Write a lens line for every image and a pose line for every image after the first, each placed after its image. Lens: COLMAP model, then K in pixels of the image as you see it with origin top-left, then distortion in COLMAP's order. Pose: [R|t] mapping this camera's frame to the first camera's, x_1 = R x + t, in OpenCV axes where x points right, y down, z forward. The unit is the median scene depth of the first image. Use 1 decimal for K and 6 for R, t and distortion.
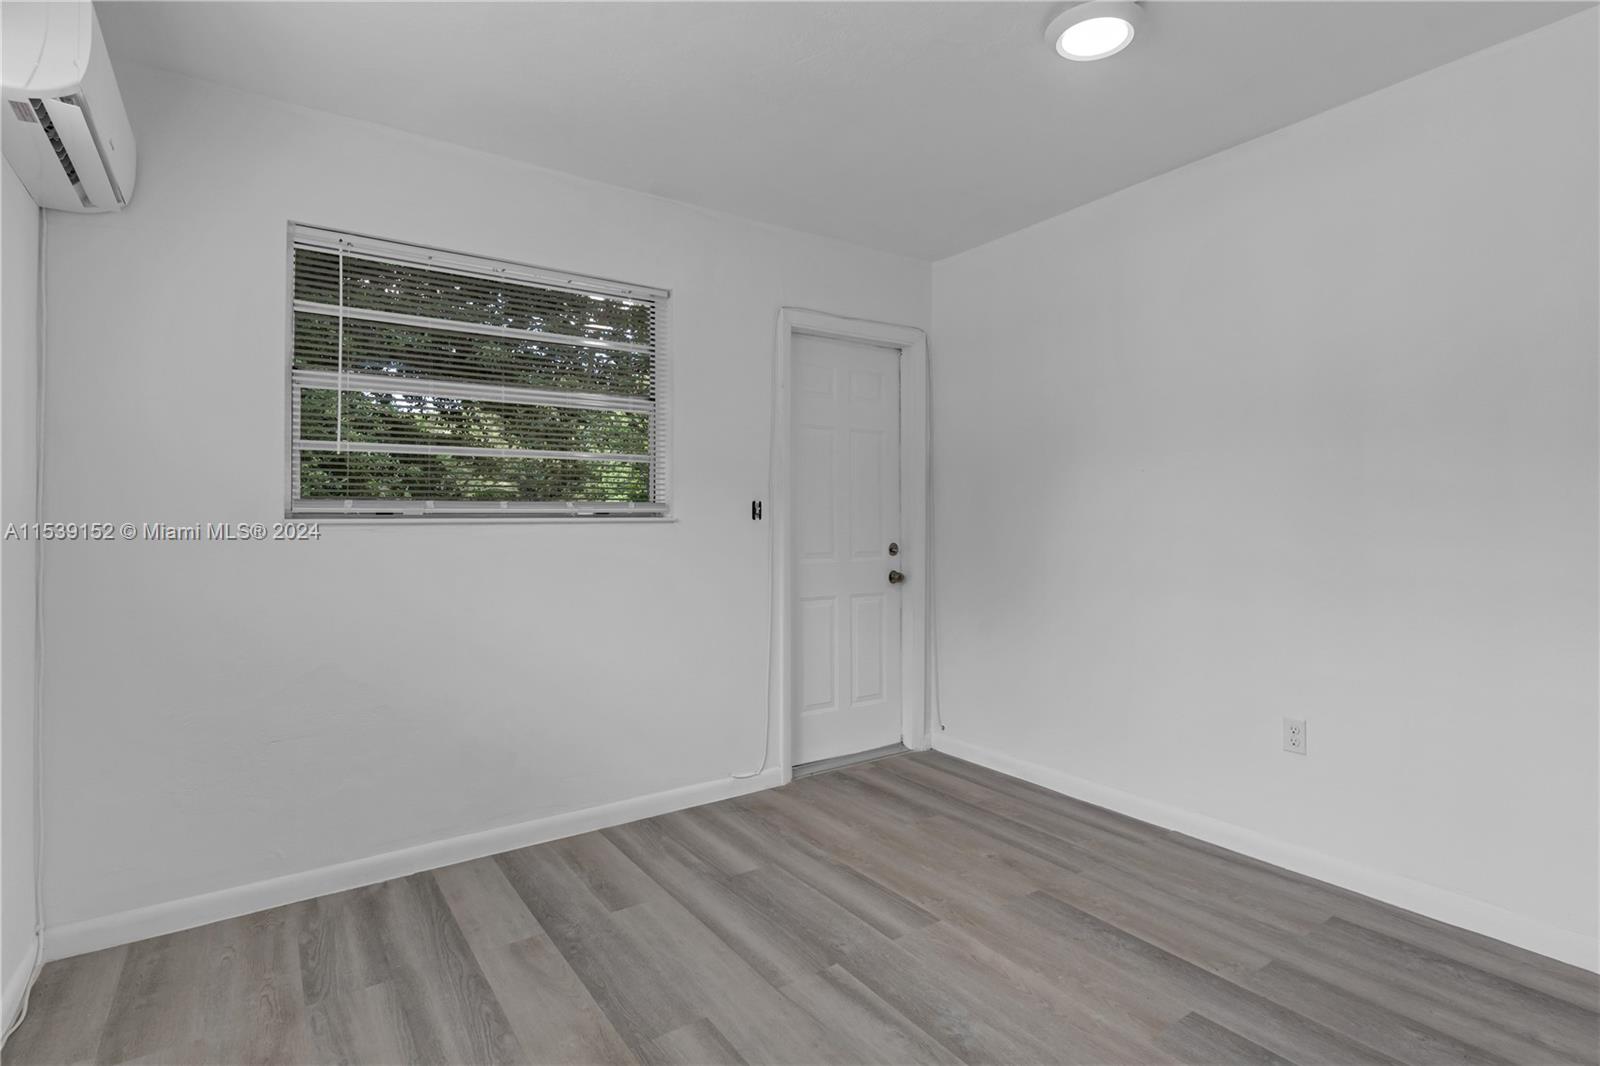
lens RADIAL K [[790.7, 0, 796.8], [0, 790.7, 516.1], [0, 0, 1]] dist [0.001228, -0.000902]
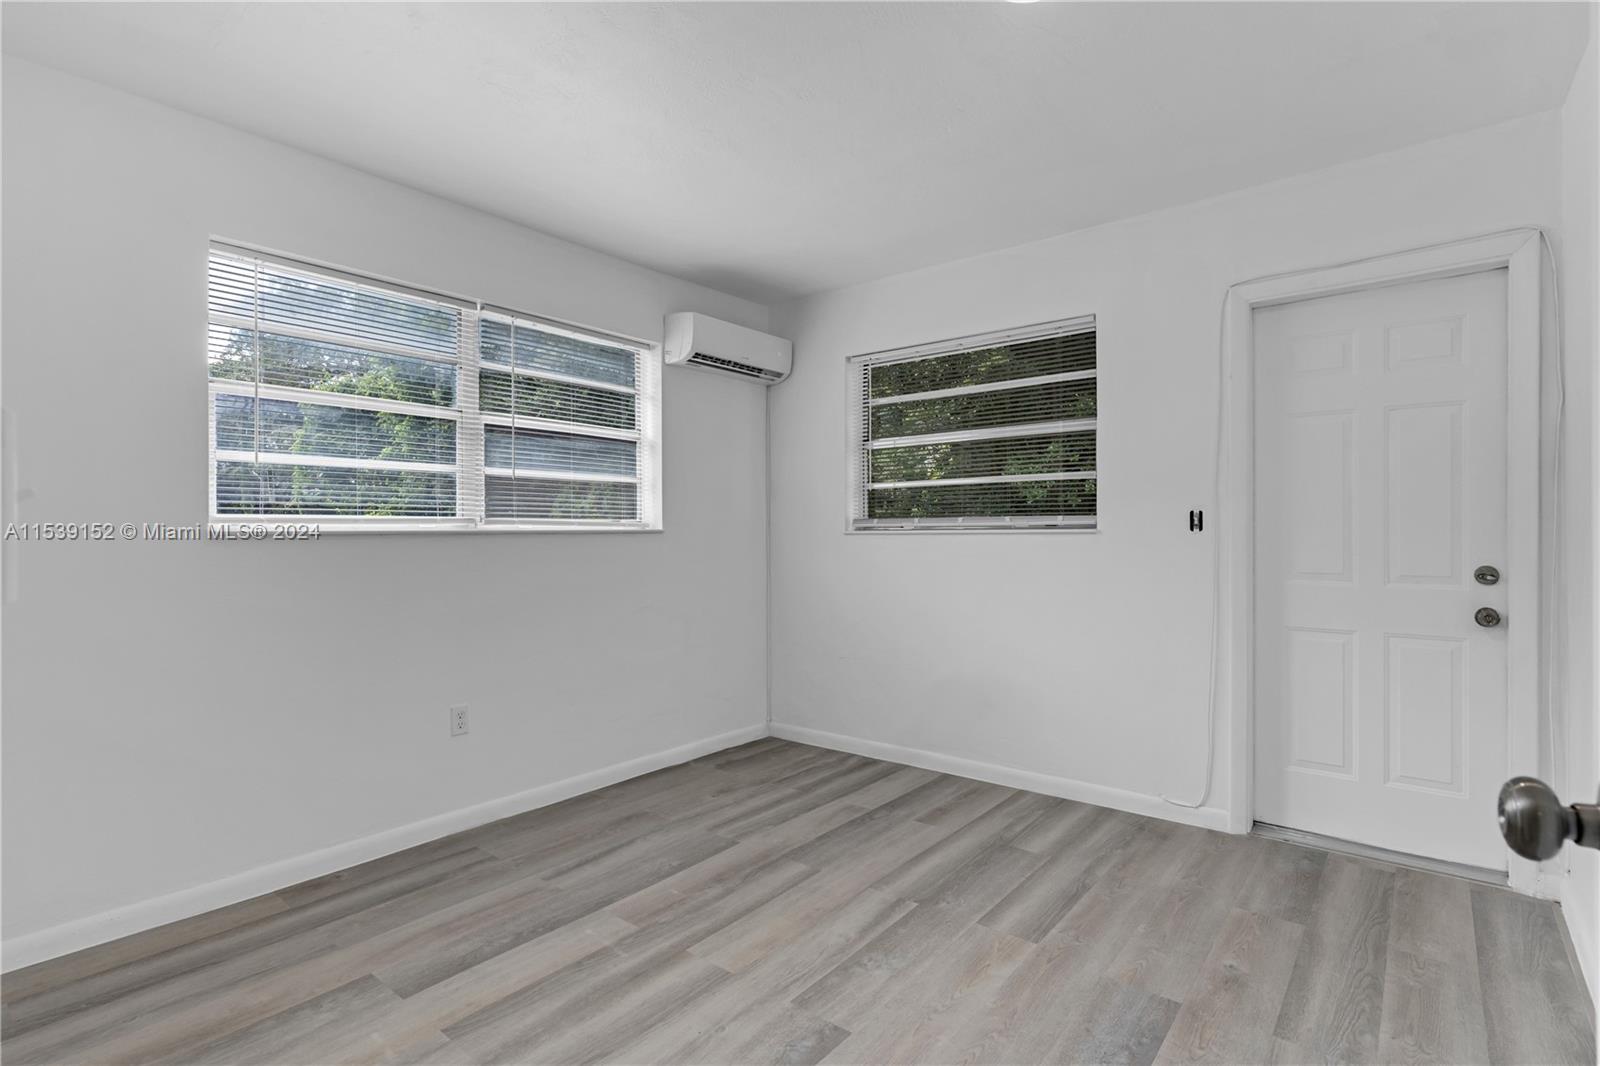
lens RADIAL K [[781.6, 0, 799.3], [0, 781.6, 539.0], [0, 0, 1]] dist [0.003450, 0.000128]
pose [[0.272688, 0.013143, -0.962013, 0.861620], [0.008094, 0.999840, 0.015955, -0.005185], [0.962068, -0.012137, 0.272538, 0.387633]]
